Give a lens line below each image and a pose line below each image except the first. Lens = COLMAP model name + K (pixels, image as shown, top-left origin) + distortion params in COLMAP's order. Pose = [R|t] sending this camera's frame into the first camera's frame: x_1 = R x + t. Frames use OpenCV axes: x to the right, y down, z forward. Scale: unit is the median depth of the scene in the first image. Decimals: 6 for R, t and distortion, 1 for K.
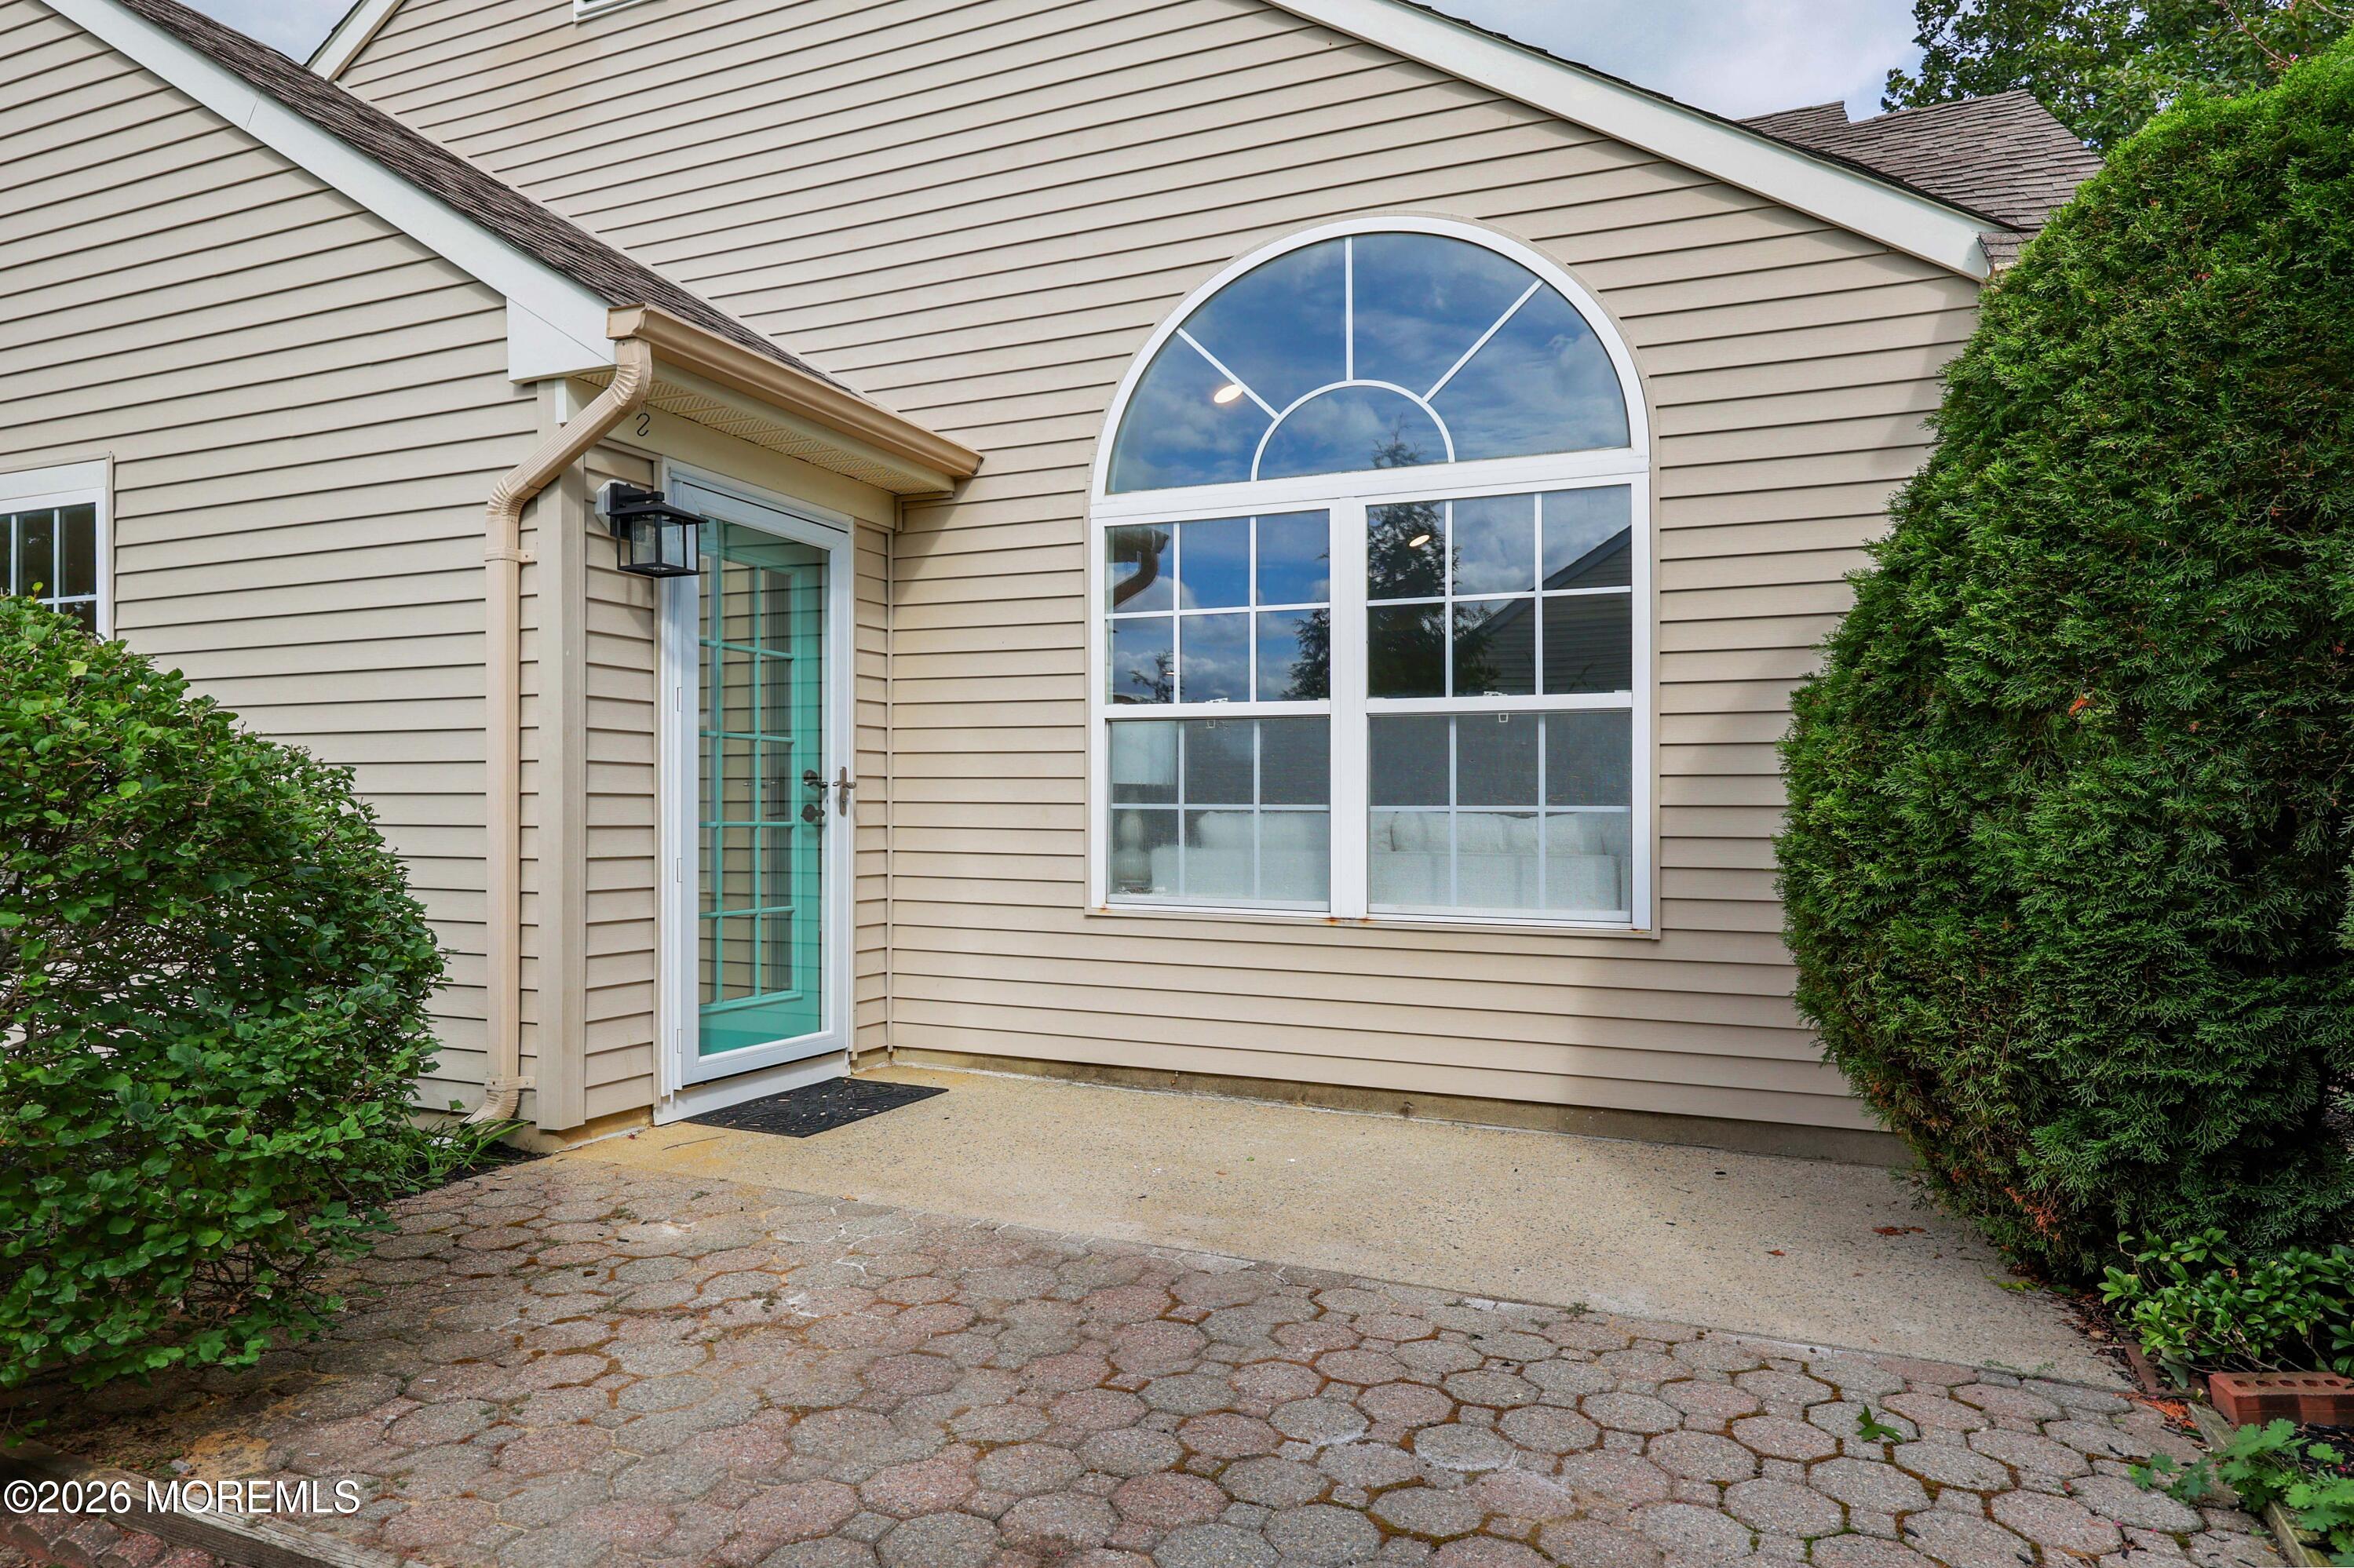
lens RADIAL K [[1327.1, 0, 1181.2], [0, 1327.1, 829.6], [0, 0, 1]] dist [0.001201, -0.001237]
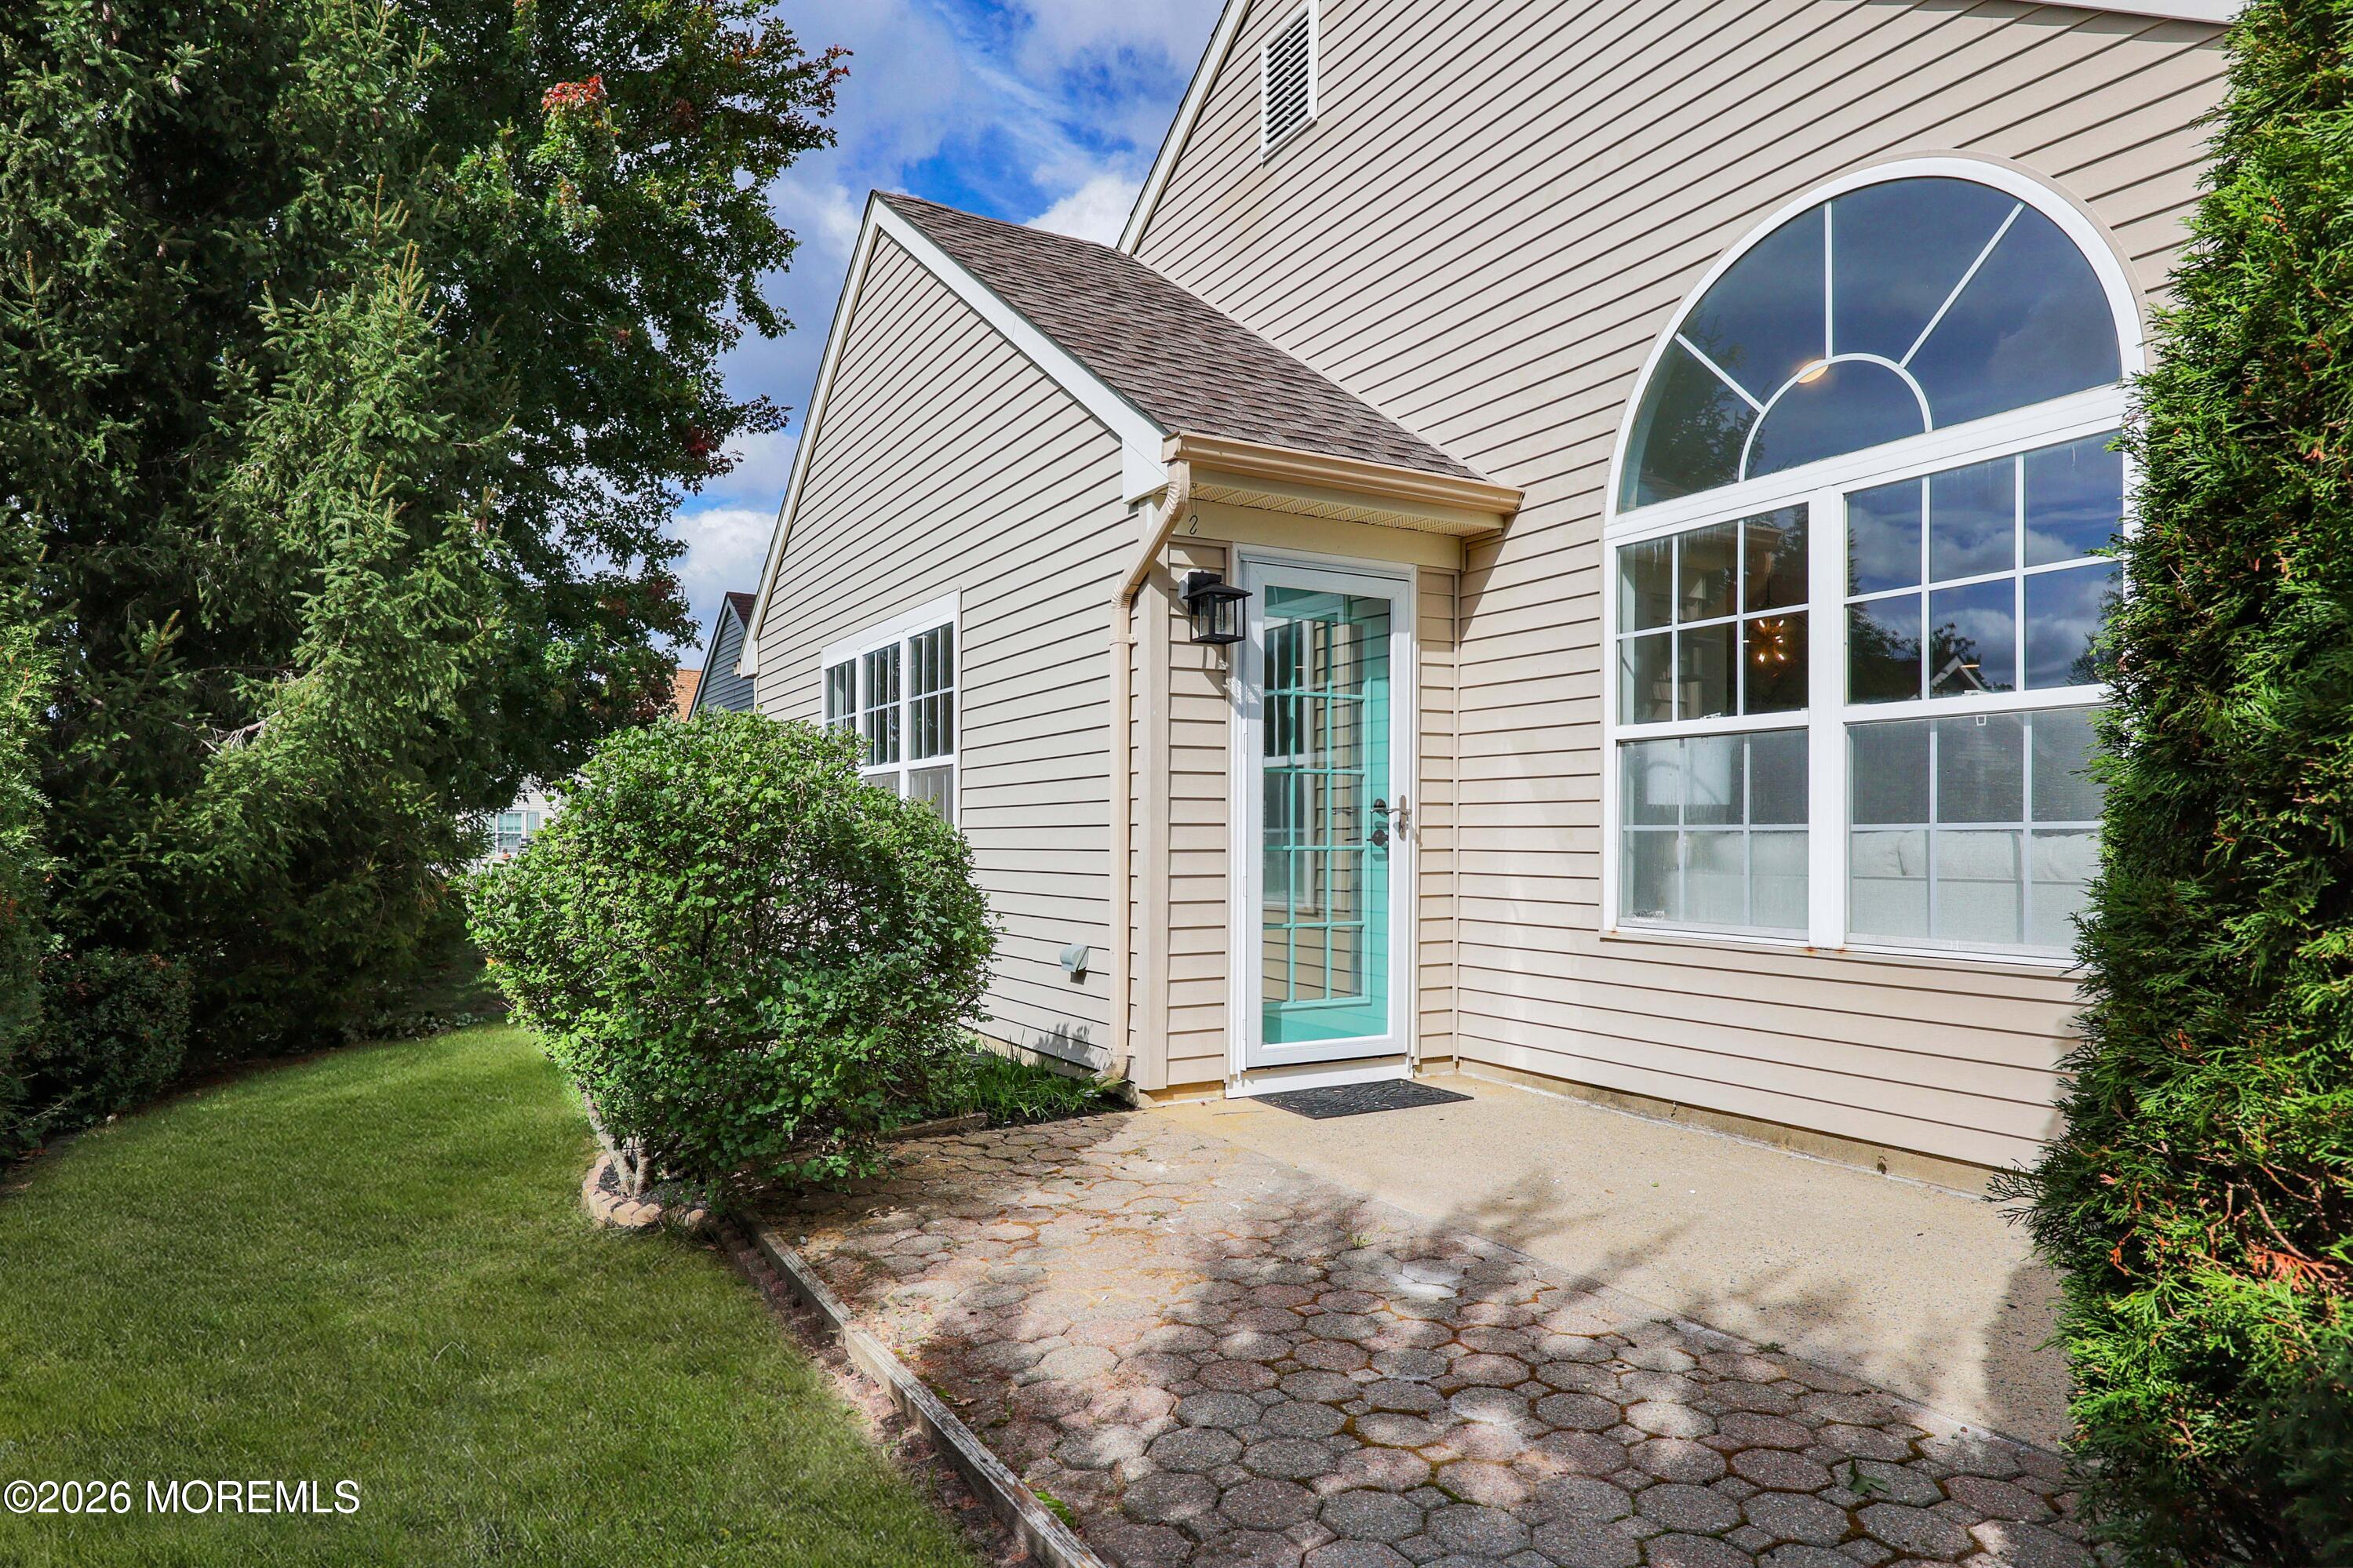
lens RADIAL K [[1468.6, 0, 1177.2], [0, 1468.6, 844.1], [0, 0, 1]] dist [0.003035, -0.000704]
pose [[0.773970, -0.005930, -0.633195, 0.415641], [0.000670, 0.999963, -0.008546, 0.003590], [0.633222, 0.006190, 0.773945, -0.062596]]
